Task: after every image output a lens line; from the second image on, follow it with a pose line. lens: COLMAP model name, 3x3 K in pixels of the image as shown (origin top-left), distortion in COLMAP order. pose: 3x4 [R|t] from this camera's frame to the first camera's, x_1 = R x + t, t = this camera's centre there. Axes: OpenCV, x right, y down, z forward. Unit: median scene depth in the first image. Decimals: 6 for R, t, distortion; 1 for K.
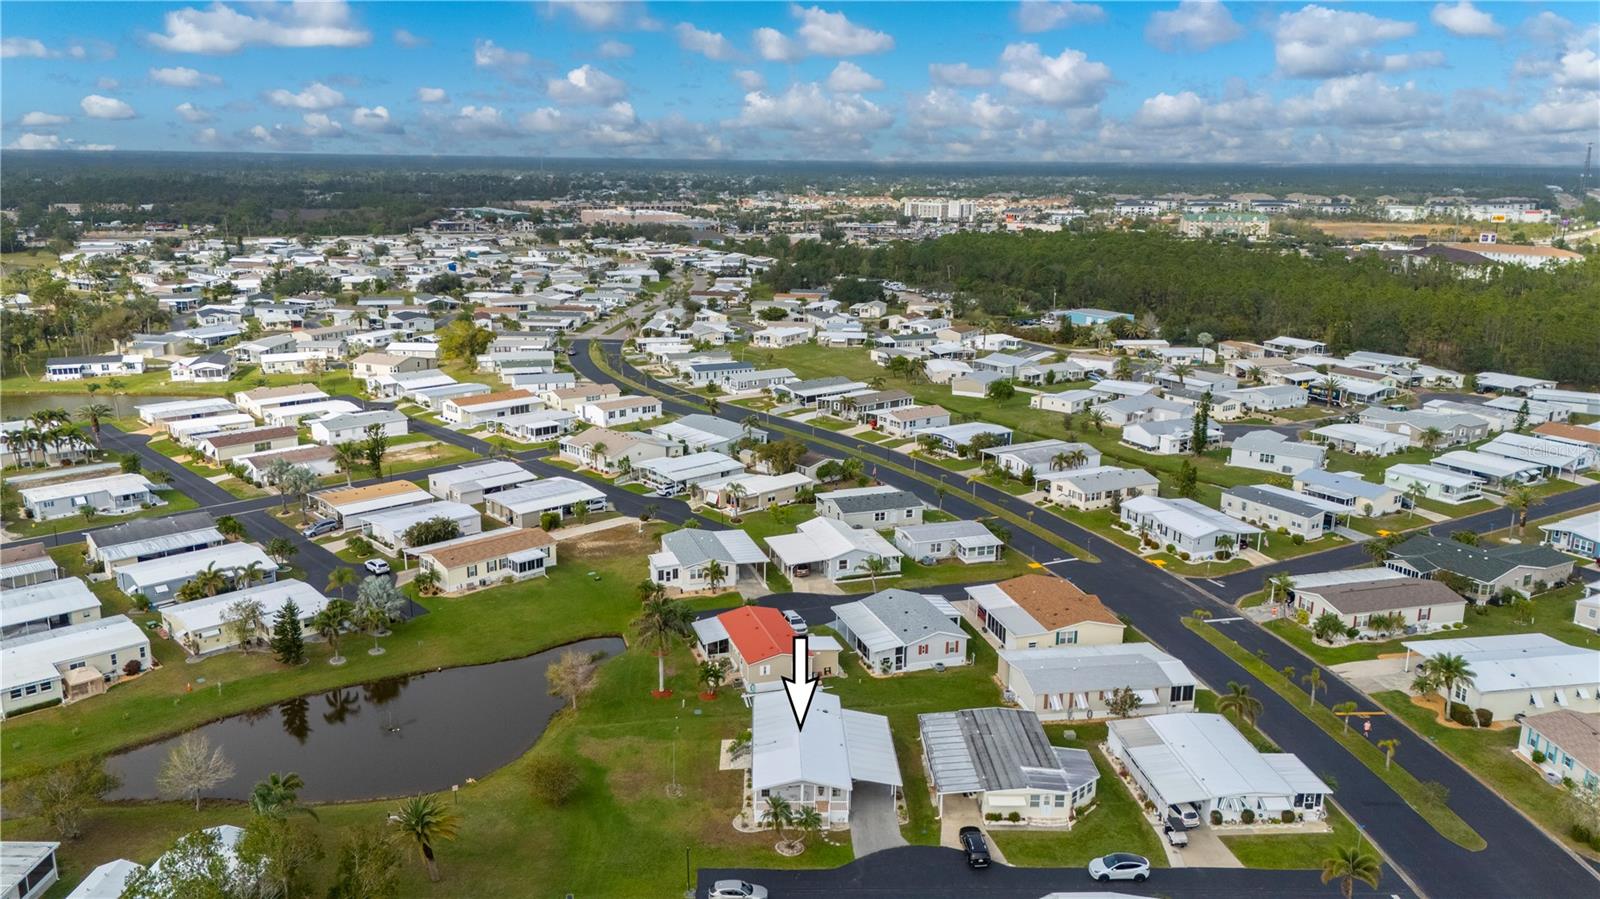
lens RADIAL K [[1167.1, 0, 793.8], [0, 1167.1, 449.3], [0, 0, 1]] dist [0.098426, -0.110916]
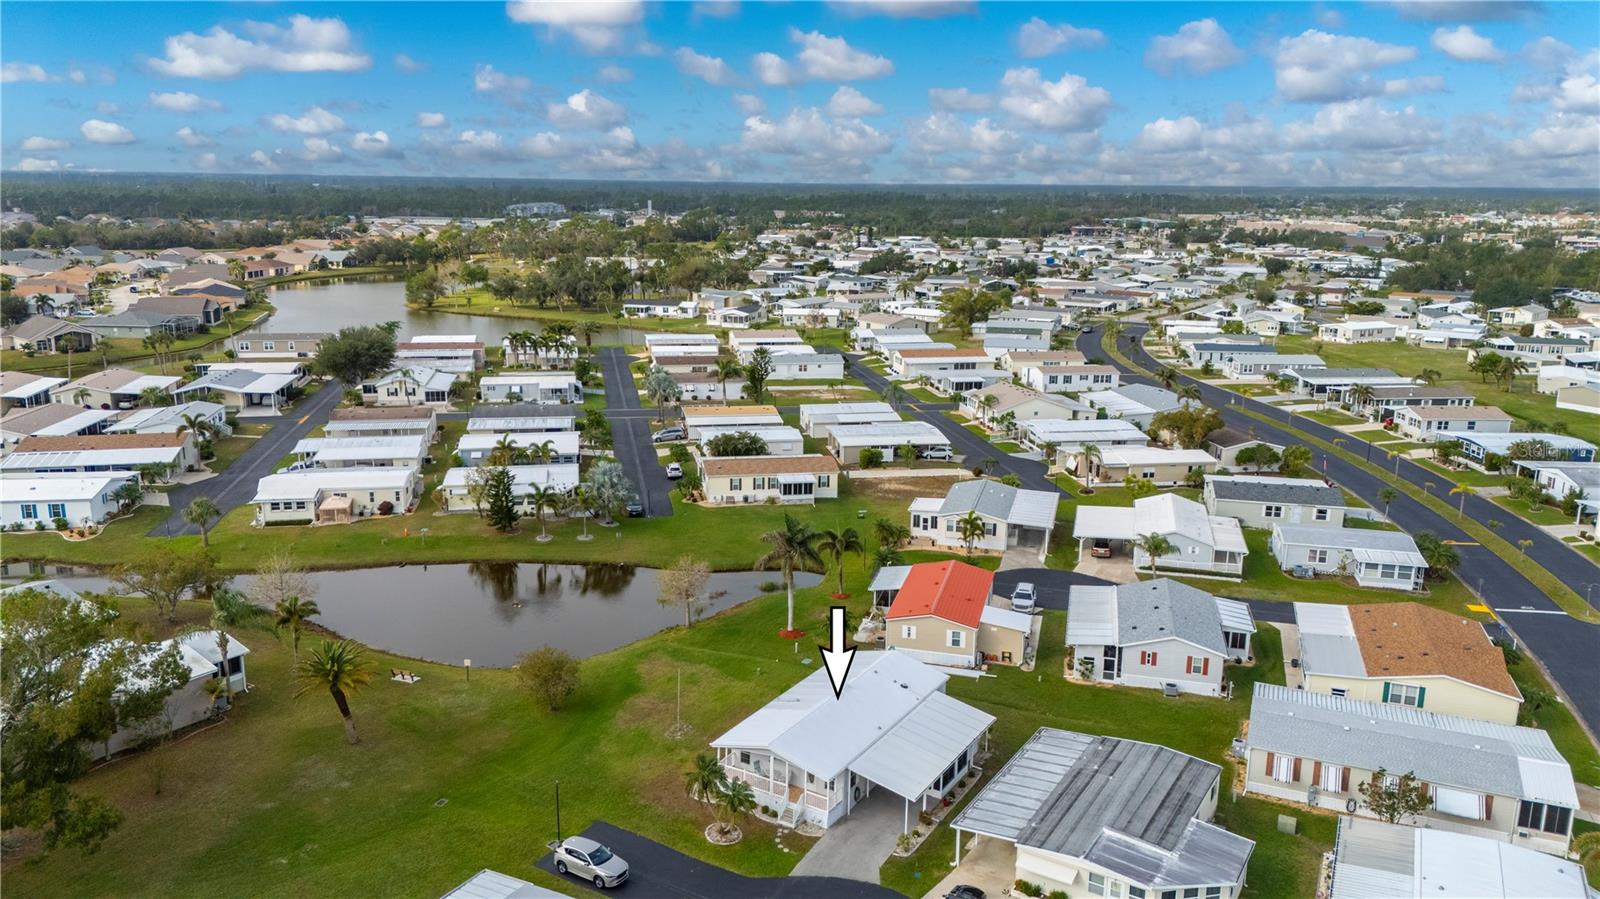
lens RADIAL K [[1162.7, 0, 793.5], [0, 1162.7, 449.1], [0, 0, 1]] dist [0.064204, -0.049132]
pose [[0.841414, 0.121115, -0.526644, 0.203769], [-0.132762, 0.991022, 0.015797, 0.047548], [0.523829, 0.056627, 0.849939, 0.215430]]
